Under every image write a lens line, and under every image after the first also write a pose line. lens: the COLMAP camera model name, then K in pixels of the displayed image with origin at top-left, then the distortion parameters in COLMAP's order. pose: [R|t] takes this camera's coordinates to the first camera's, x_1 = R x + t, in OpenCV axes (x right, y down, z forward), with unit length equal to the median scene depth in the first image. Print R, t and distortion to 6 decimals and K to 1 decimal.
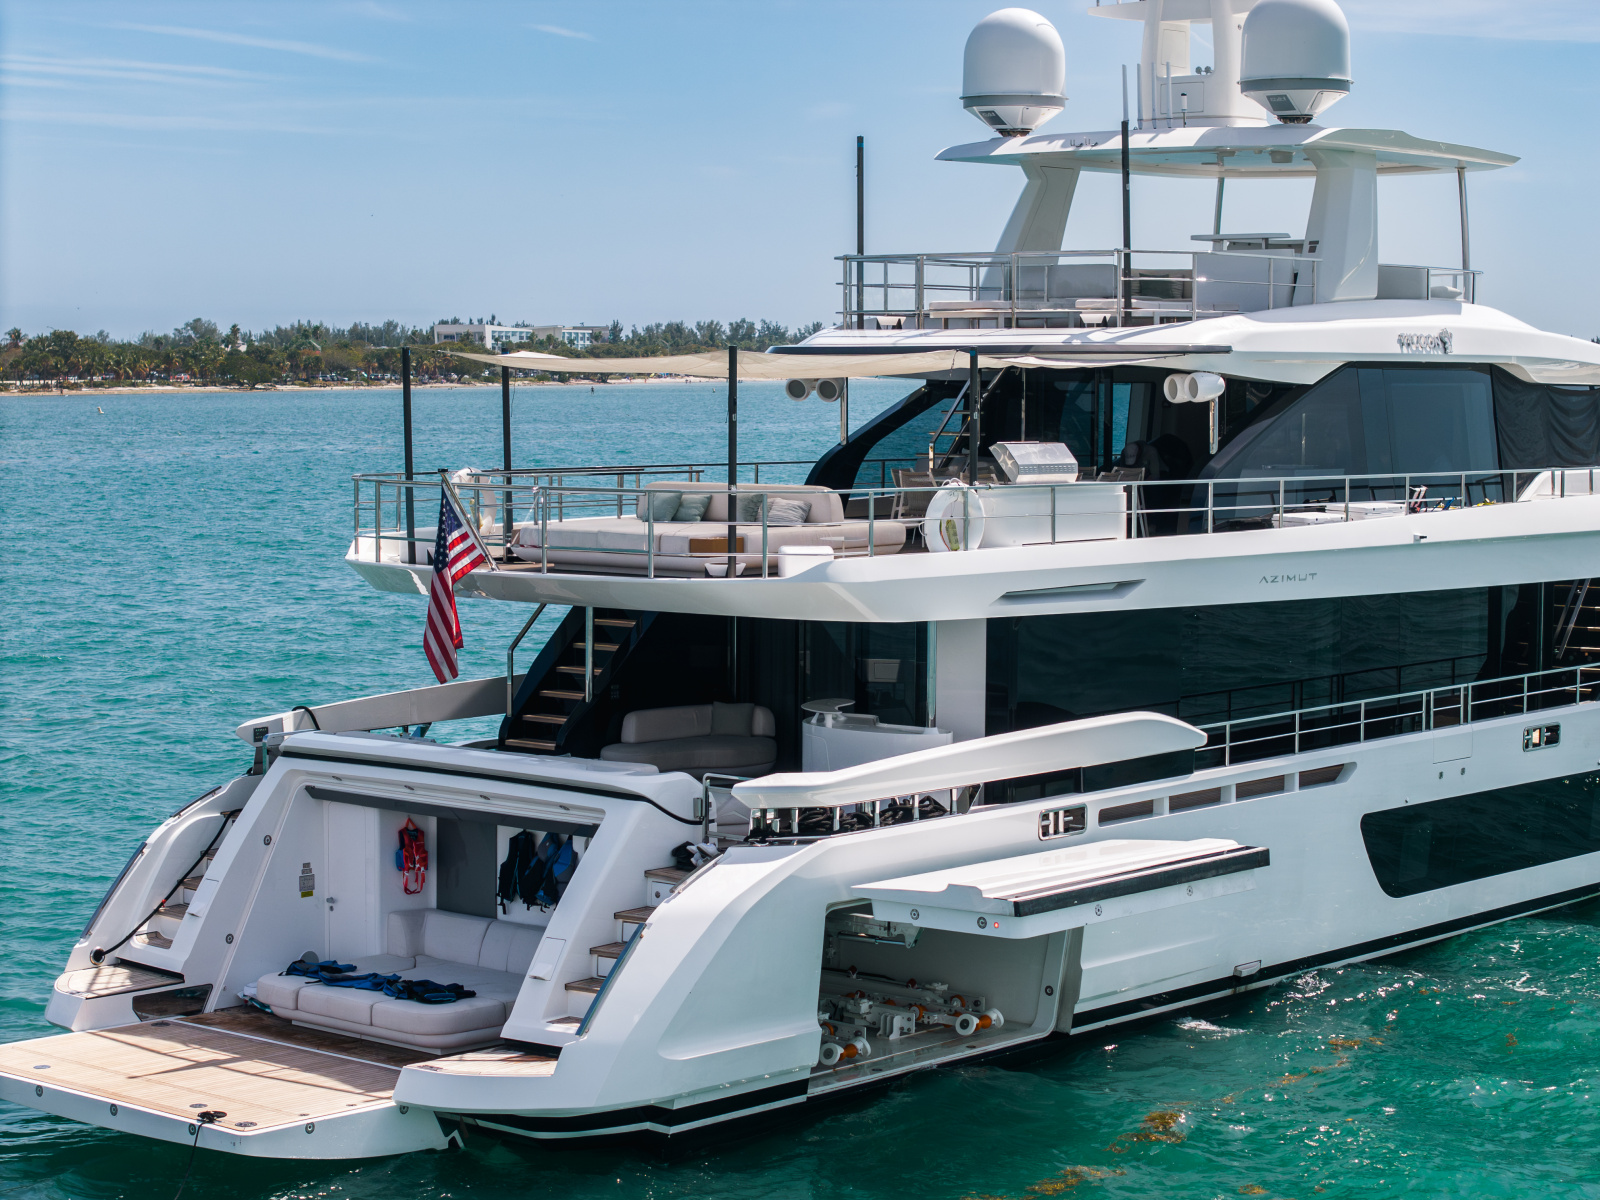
lens RADIAL K [[3306.1, 0, 800.0], [0, 3306.1, 600.0], [0, 0, 1]] dist [-0.222264, 0.857042]
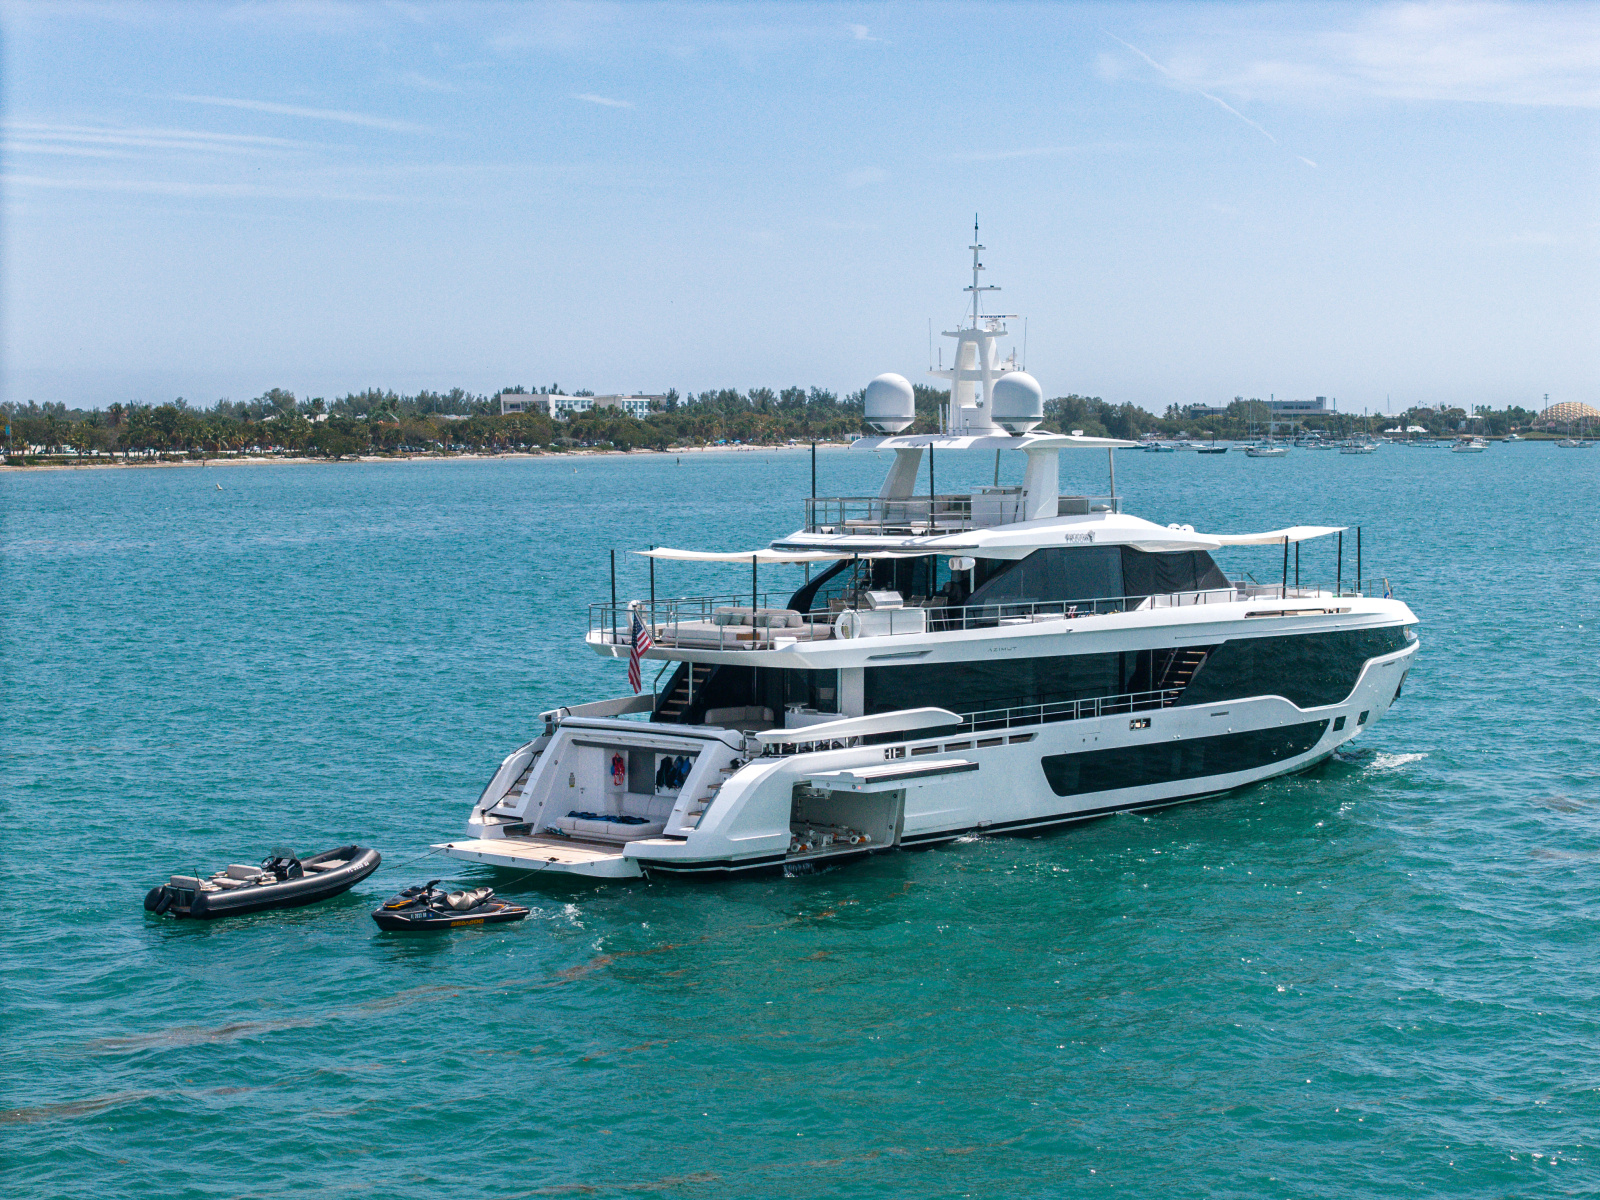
lens RADIAL K [[3306.1, 0, 800.0], [0, 3306.1, 600.0], [0, 0, 1]] dist [-0.222264, 0.857042]
pose [[0.999866, -0.001254, -0.016316, 0.047825], [0.000985, 0.999864, -0.016475, -0.003270], [0.016335, 0.016457, 0.999731, -1.291414]]
